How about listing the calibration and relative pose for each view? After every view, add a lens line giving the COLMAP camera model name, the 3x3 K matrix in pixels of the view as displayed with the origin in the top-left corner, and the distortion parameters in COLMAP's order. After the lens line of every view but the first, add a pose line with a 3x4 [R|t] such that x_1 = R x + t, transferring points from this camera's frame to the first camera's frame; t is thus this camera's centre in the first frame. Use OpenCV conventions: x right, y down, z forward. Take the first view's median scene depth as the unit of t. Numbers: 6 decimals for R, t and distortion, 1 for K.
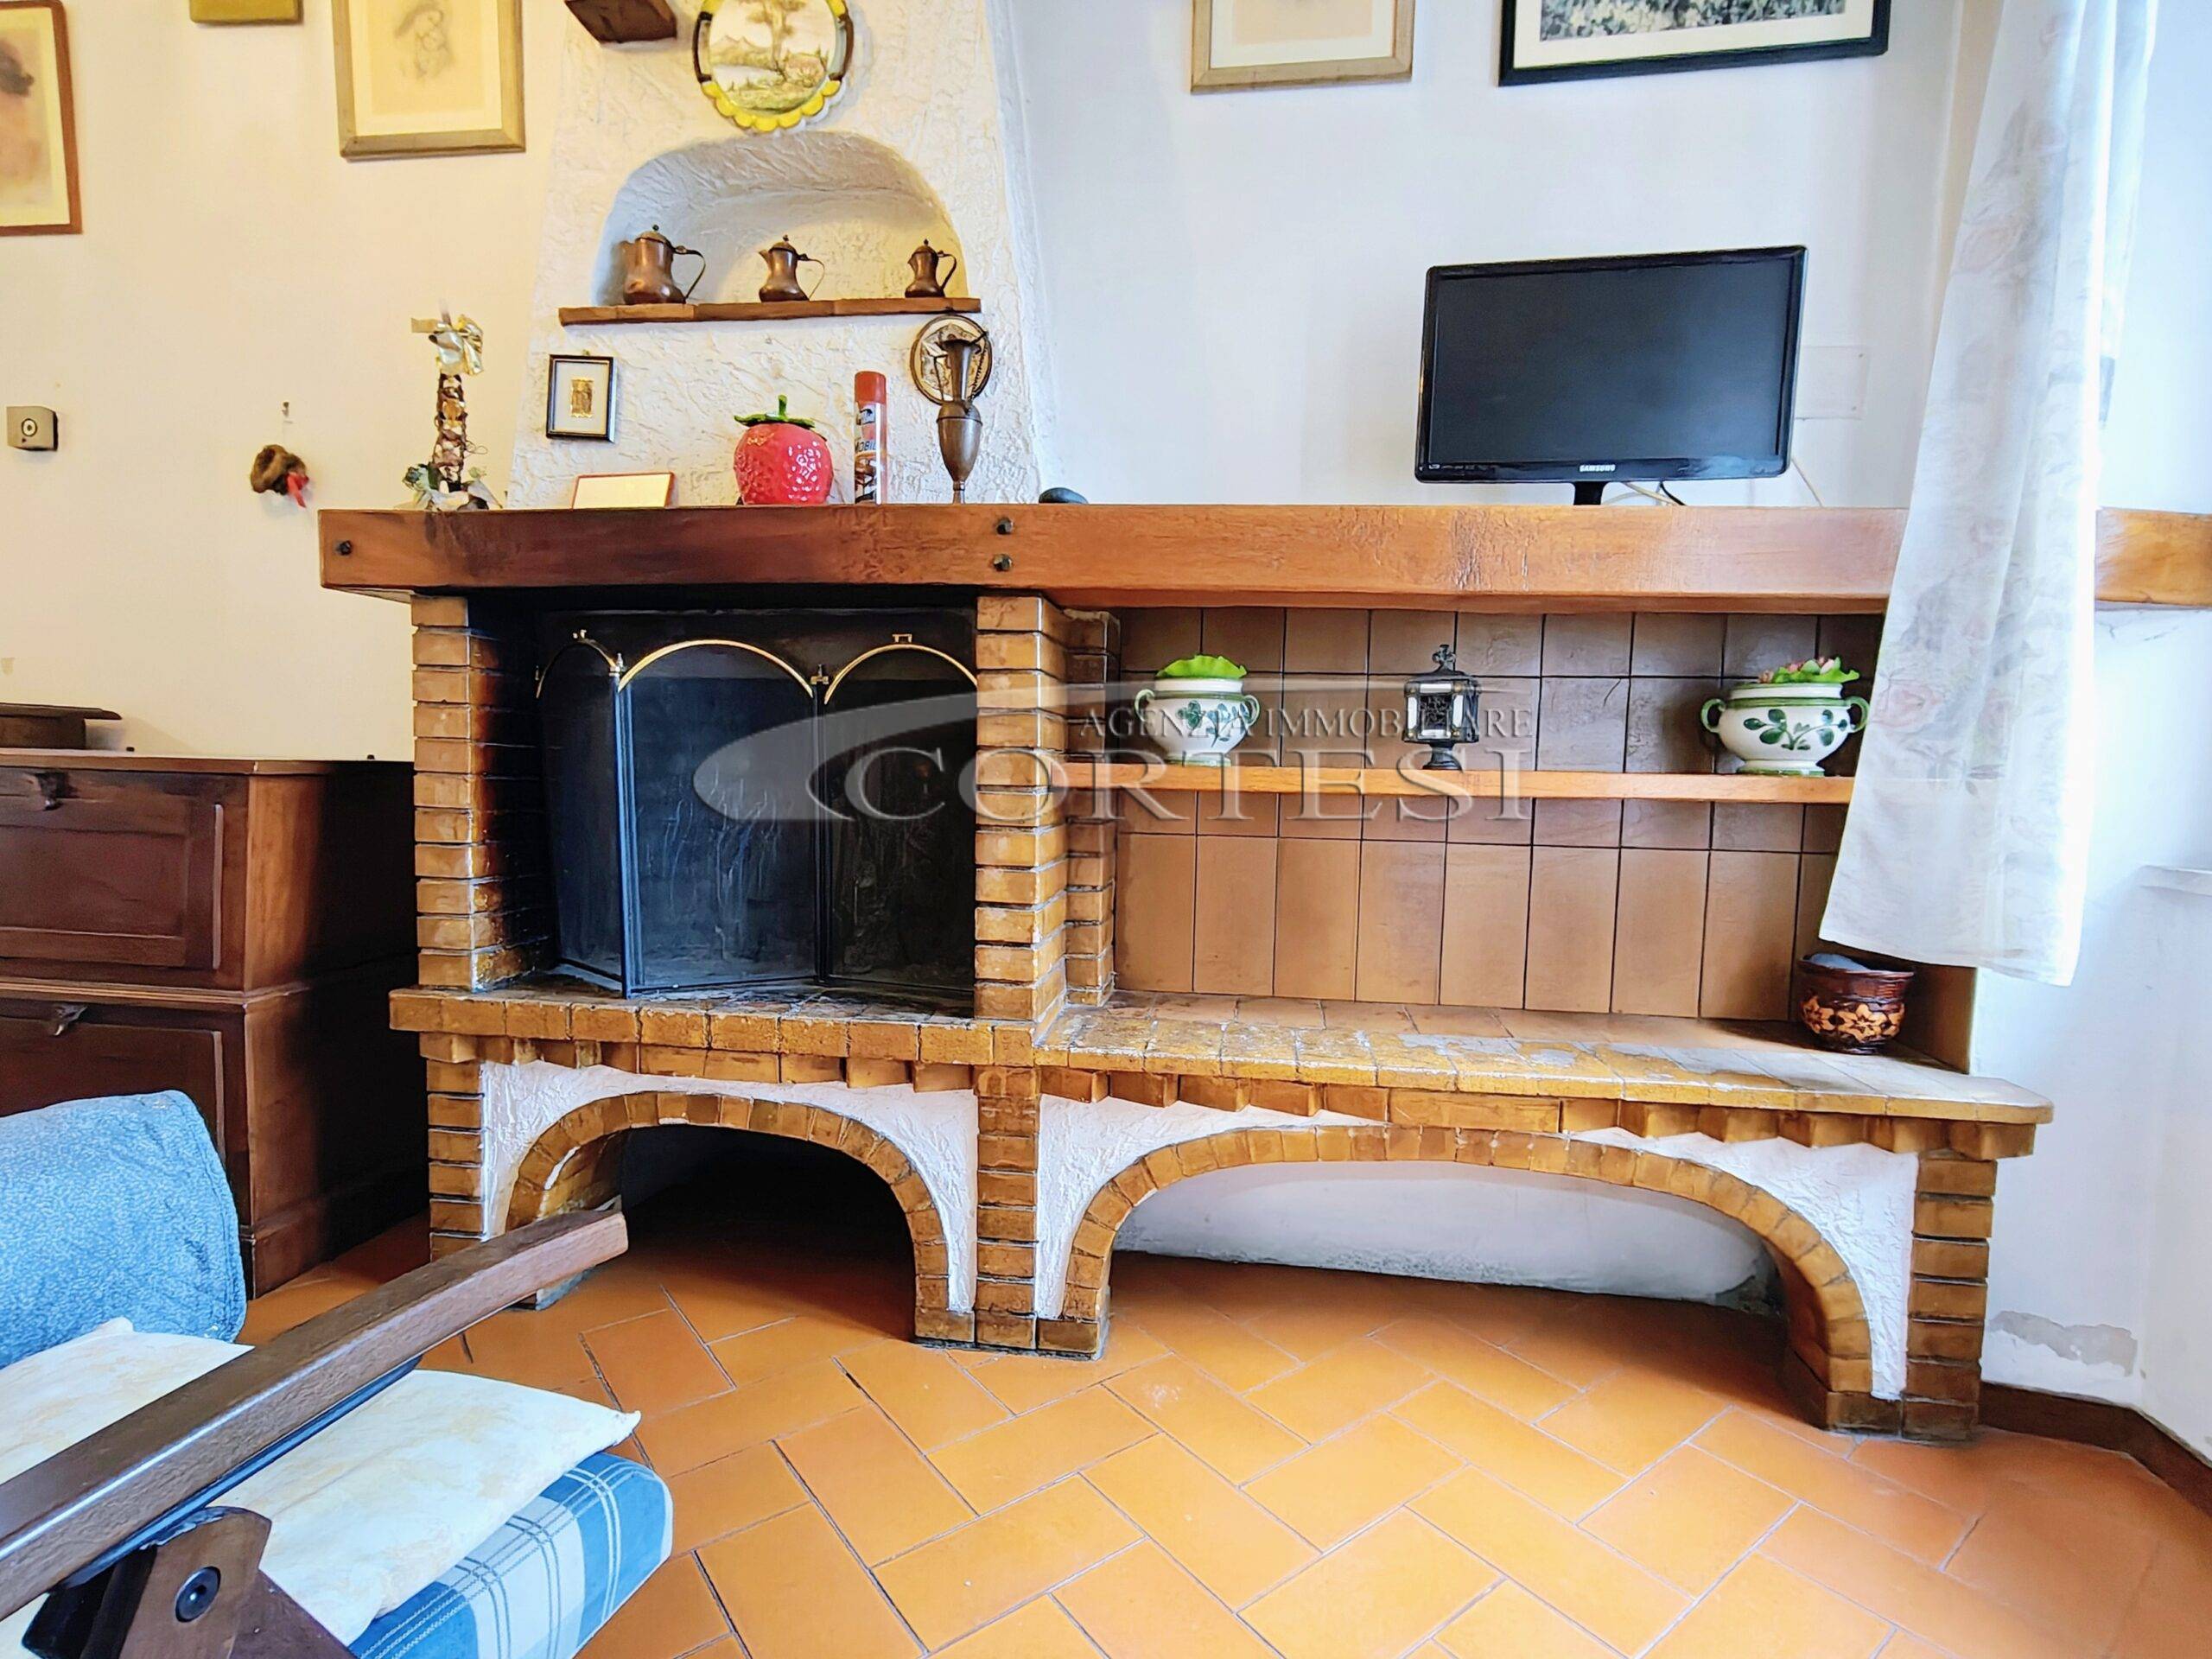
lens RADIAL K [[1043.4, 0, 1116.4], [0, 1043.4, 849.1], [0, 0, 1]] dist [0.000606, 0.004222]
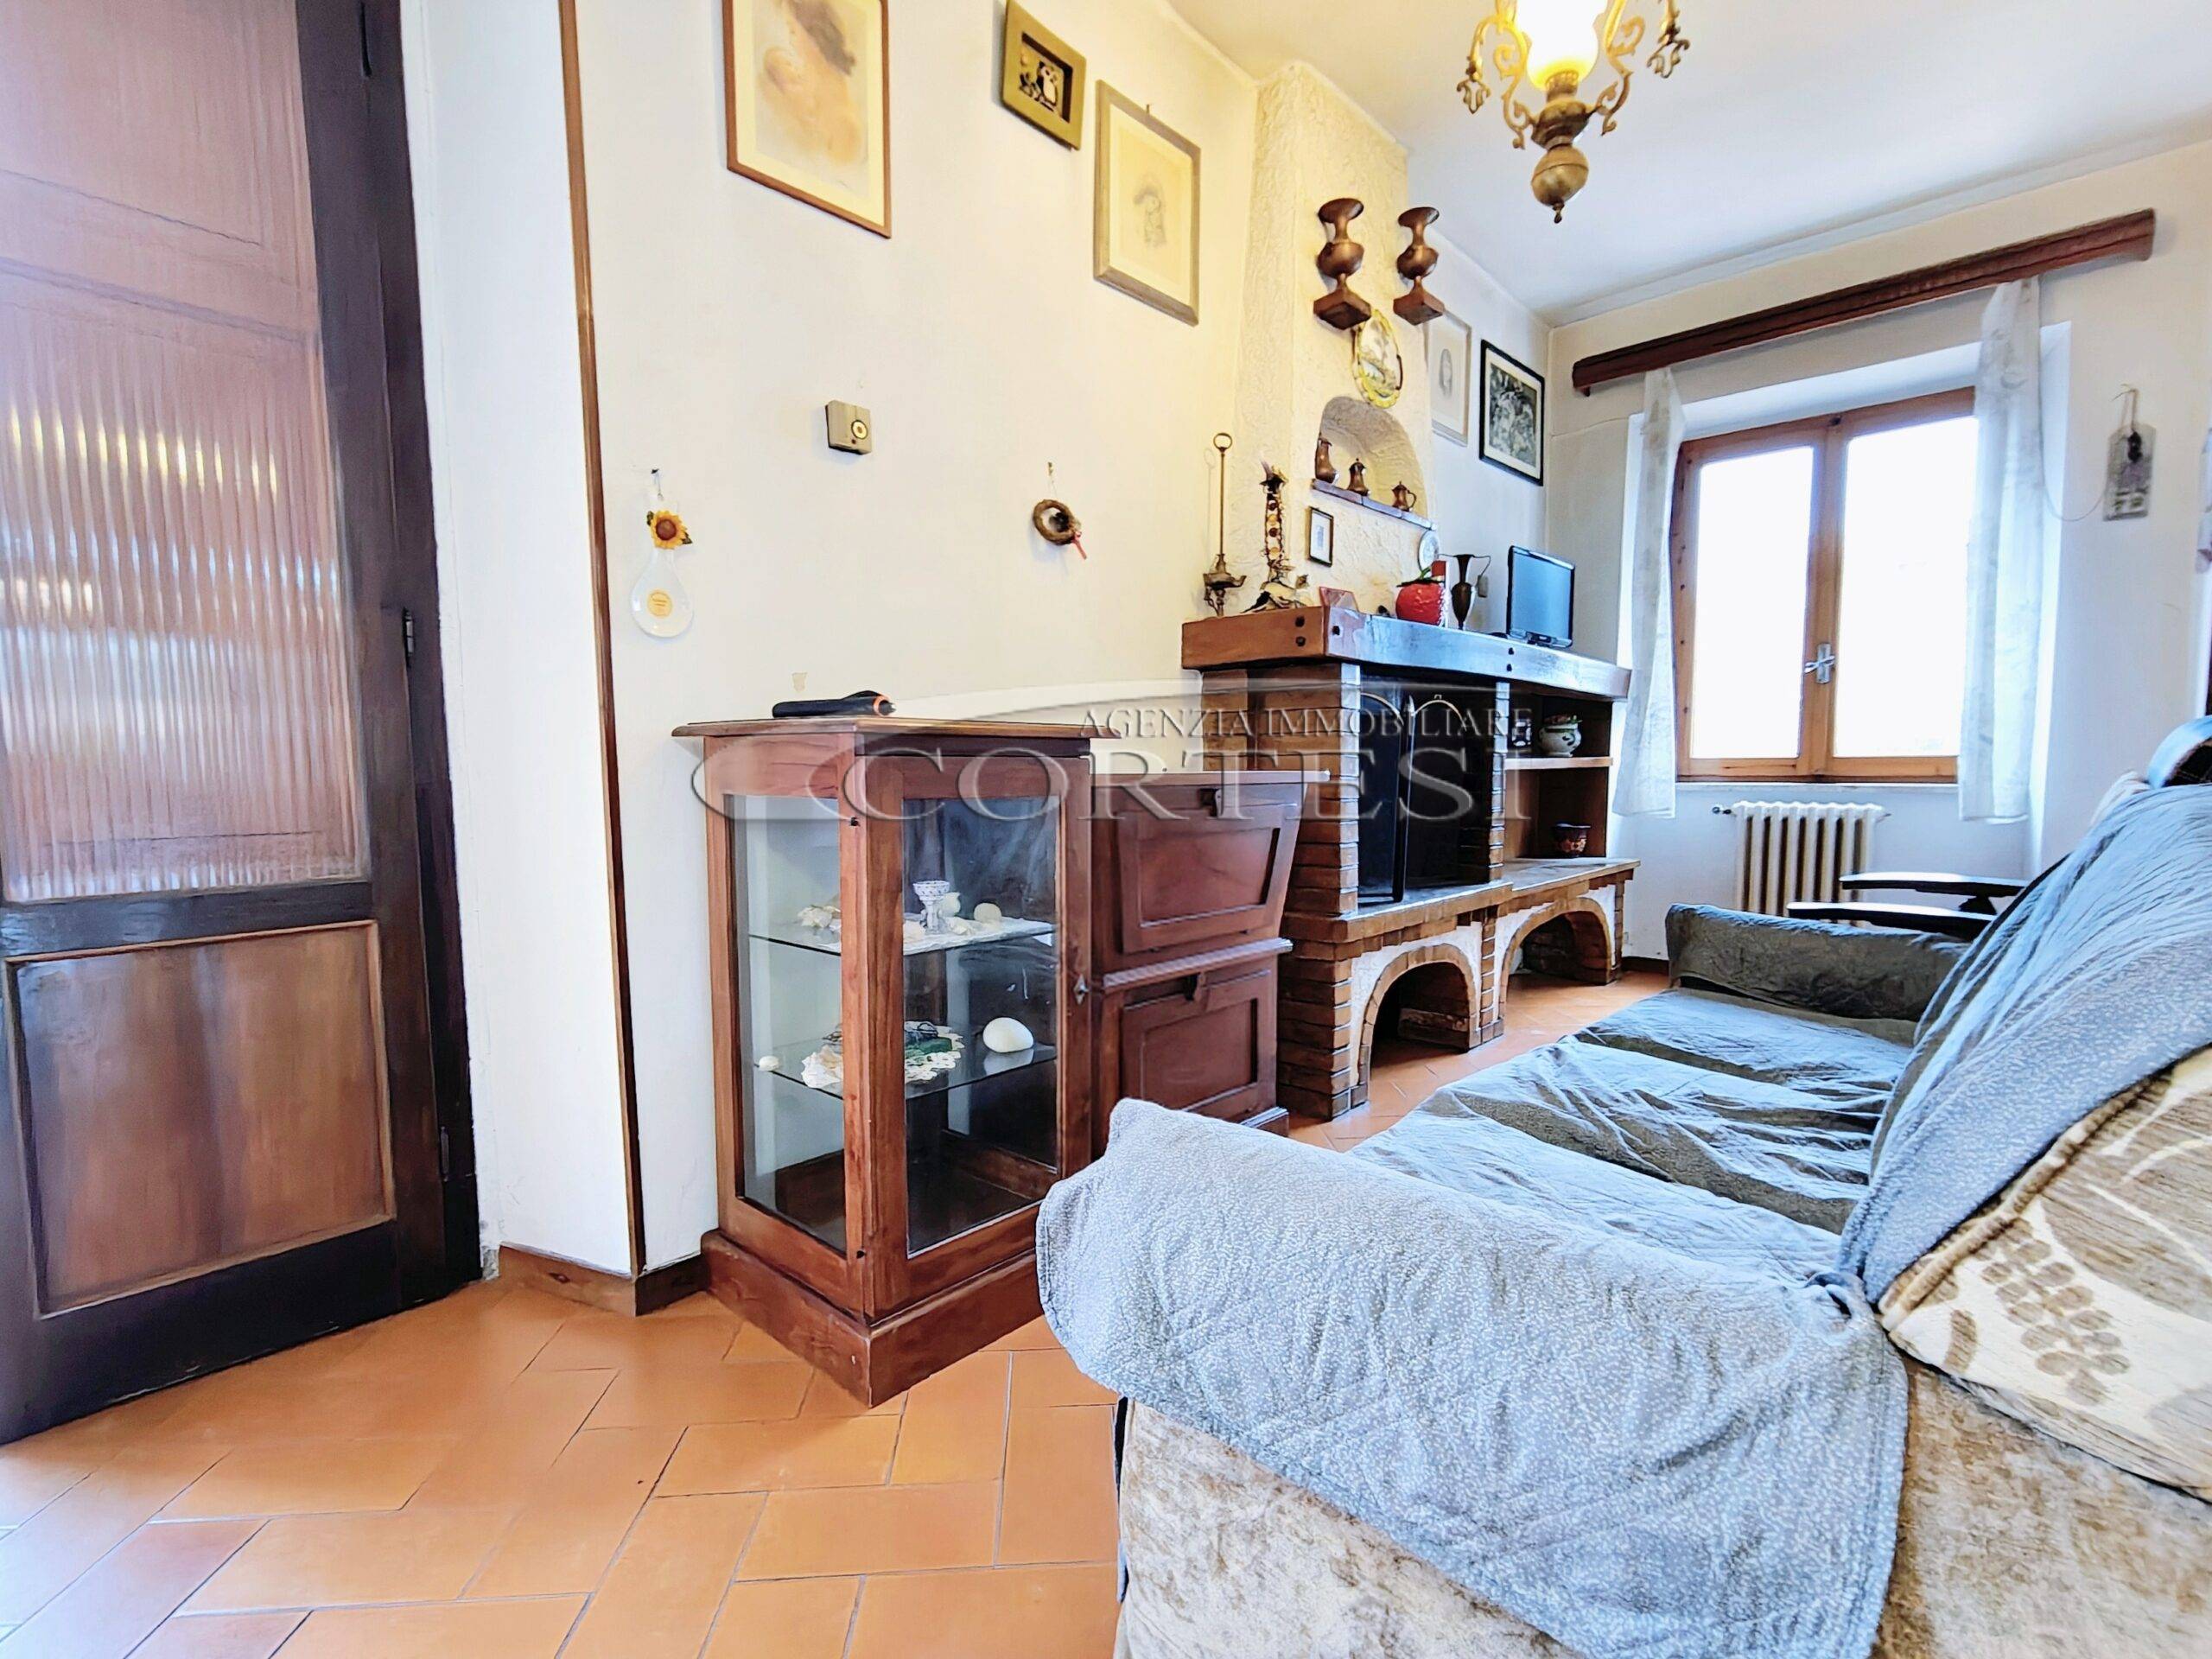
lens RADIAL K [[1043.4, 0, 1116.4], [0, 1043.4, 849.1], [0, 0, 1]] dist [0.000606, 0.004222]
pose [[0.574283, -0.093762, 0.813270, -2.081538], [0.091483, 0.994547, 0.050061, -0.070377], [-0.813529, 0.045652, 0.579729, 0.369130]]
